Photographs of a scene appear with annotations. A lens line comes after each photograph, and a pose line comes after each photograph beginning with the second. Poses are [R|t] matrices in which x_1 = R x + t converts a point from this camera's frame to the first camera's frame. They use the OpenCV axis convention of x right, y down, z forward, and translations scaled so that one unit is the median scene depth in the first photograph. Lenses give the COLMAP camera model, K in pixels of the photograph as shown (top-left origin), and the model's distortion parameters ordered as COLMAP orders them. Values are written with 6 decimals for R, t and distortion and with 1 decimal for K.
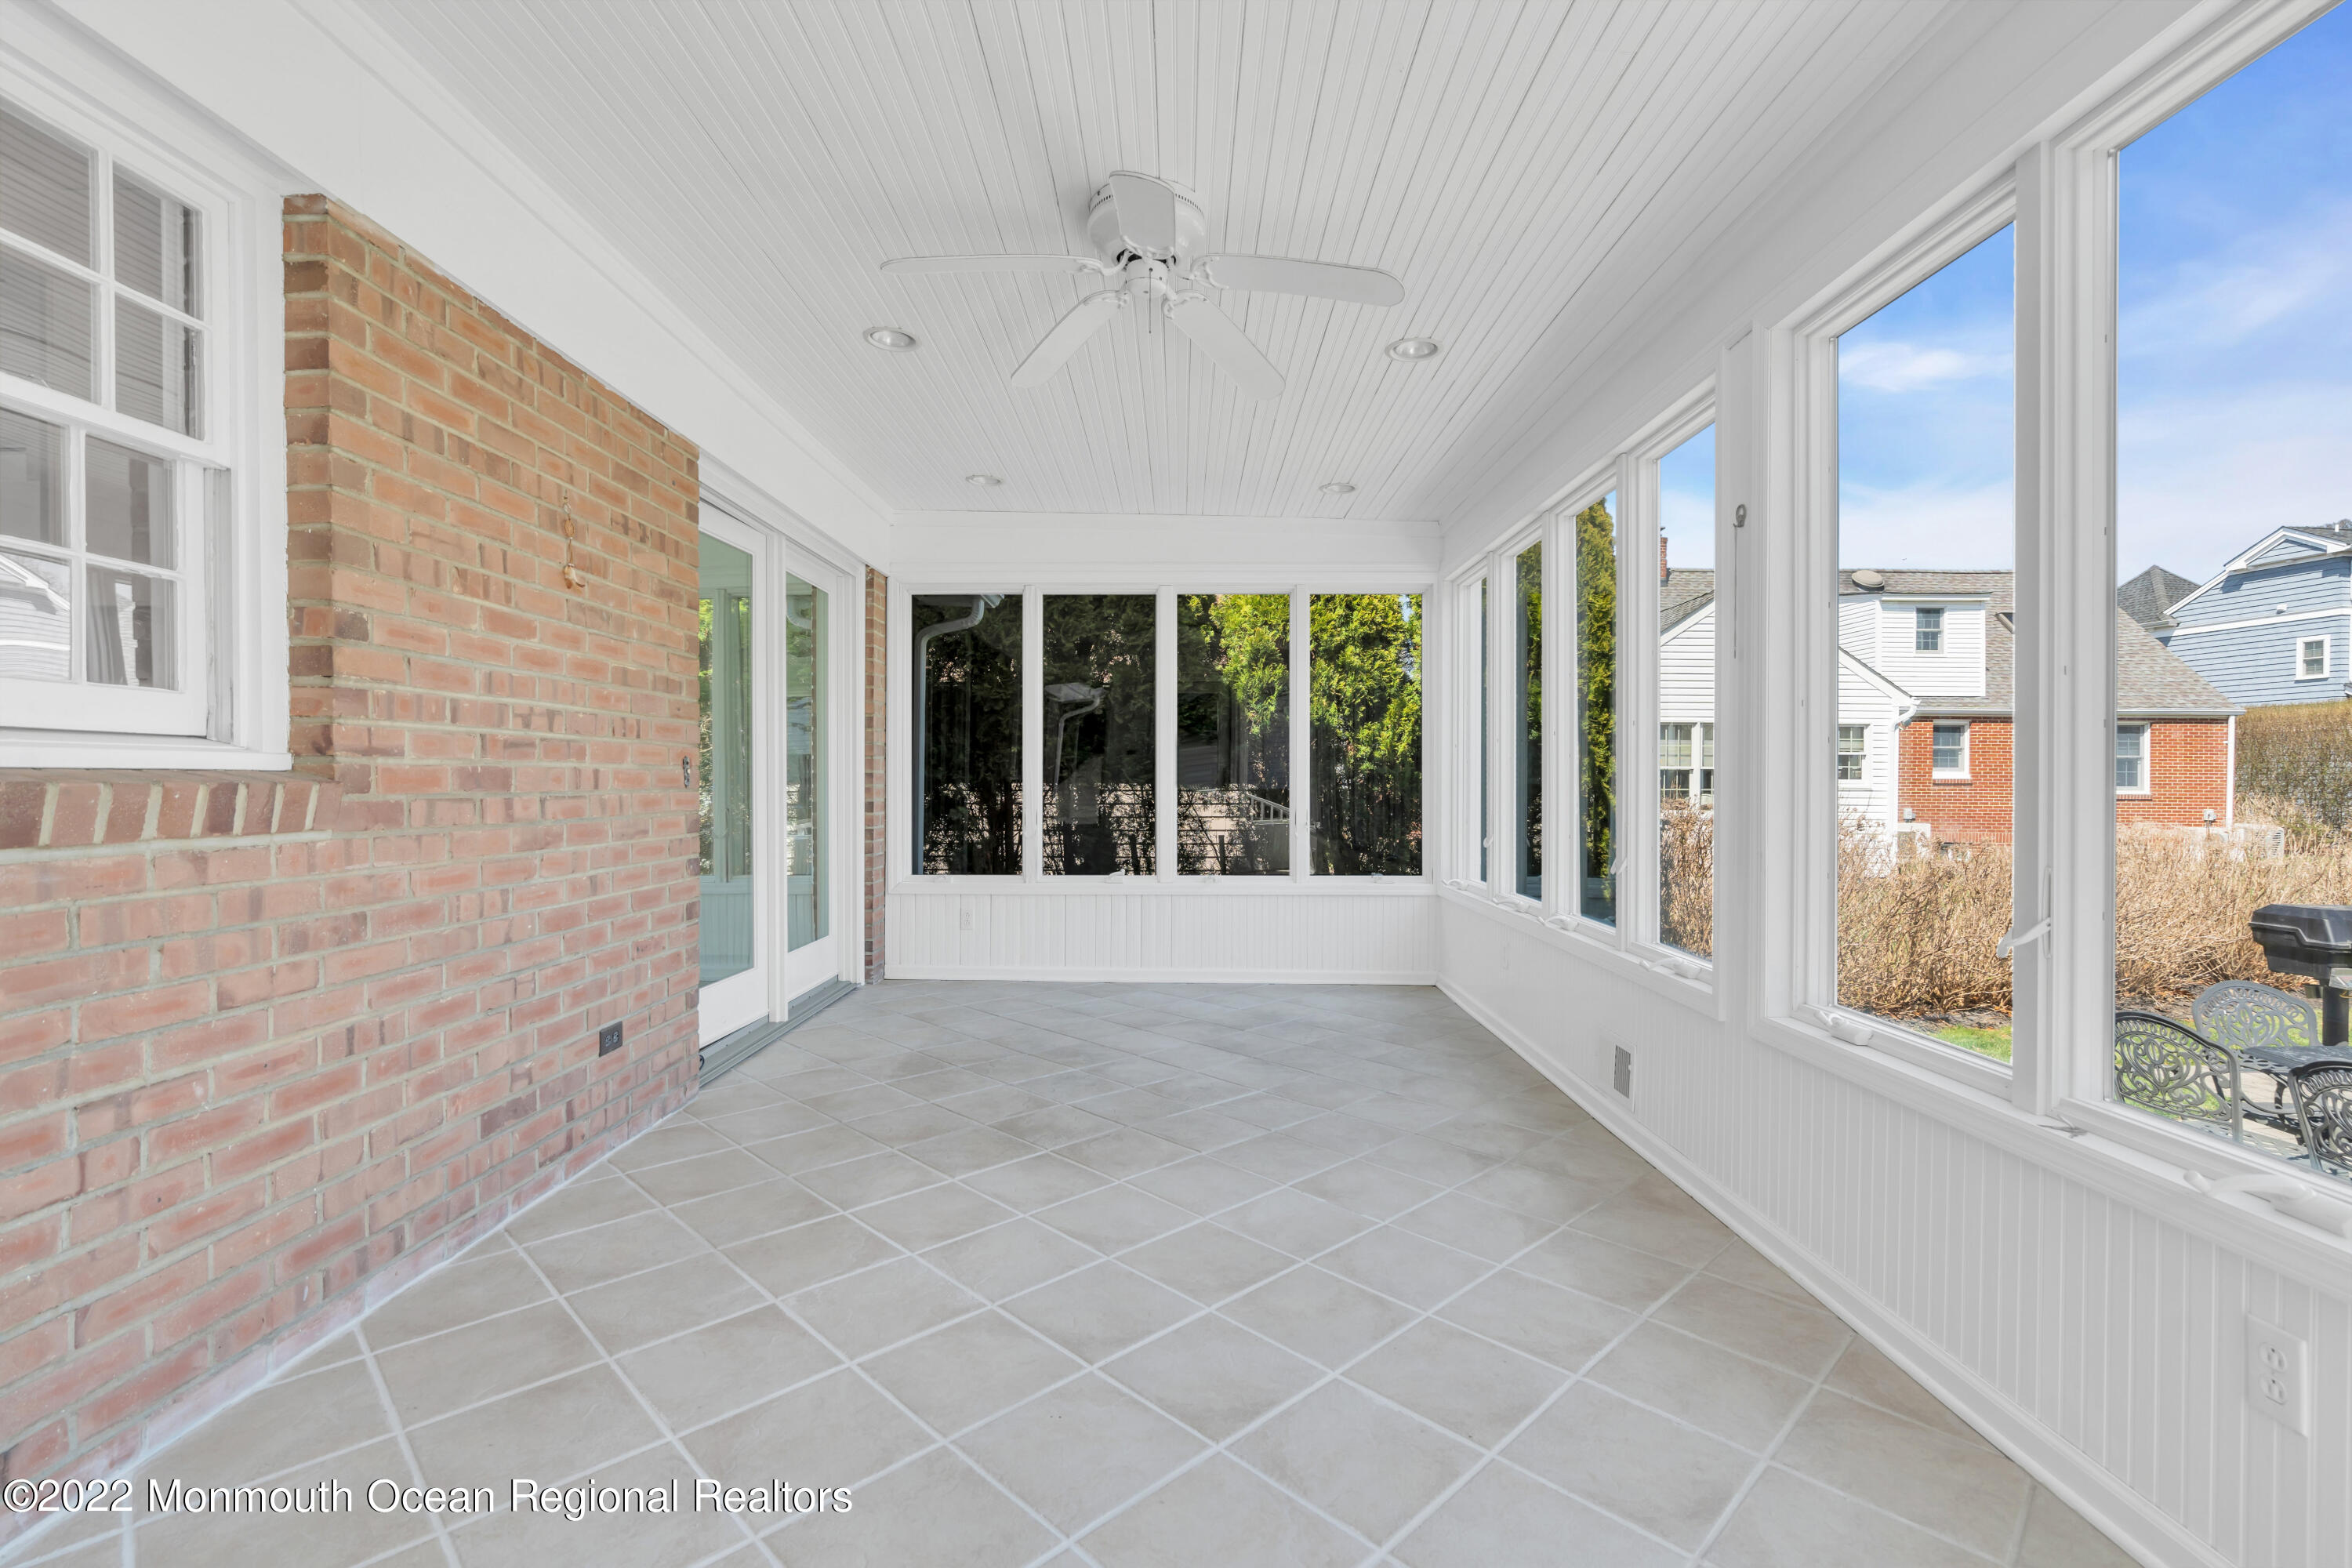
lens RADIAL K [[983.9, 0, 1176.0], [0, 983.9, 784.0], [0, 0, 1]] dist [-0.000086, 0.000005]
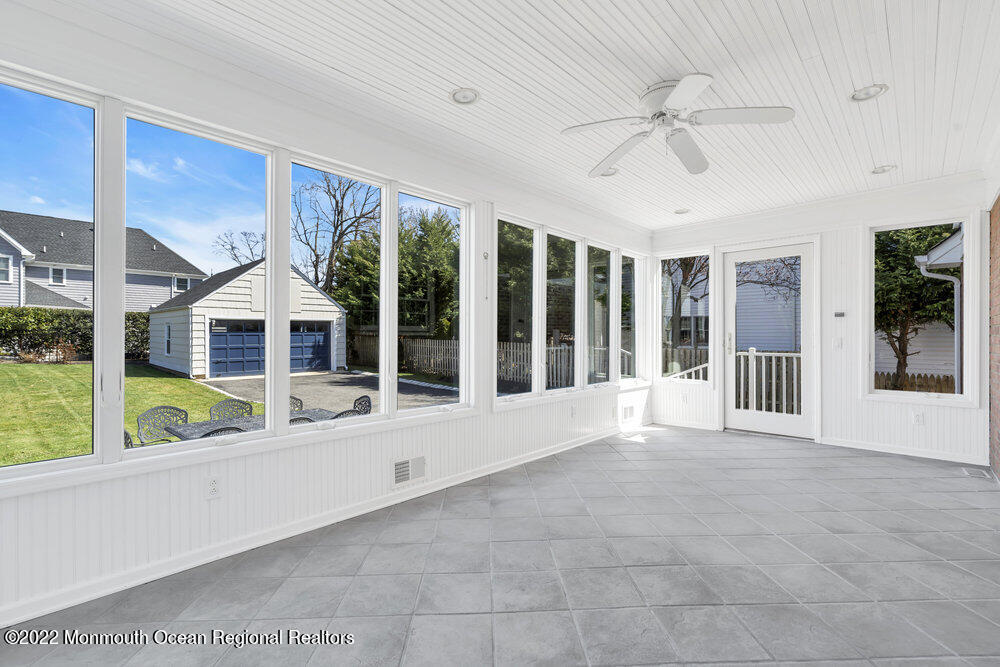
lens RADIAL K [[448.1, 0, 500.0], [0, 448.1, 333.5], [0, 0, 1]] dist [0.000790, 0.000178]
pose [[-0.726351, 0.001229, 0.687323, -0.406064], [-0.002681, 0.999986, -0.004621, -0.007979], [-0.687319, -0.005199, -0.726337, 1.724499]]
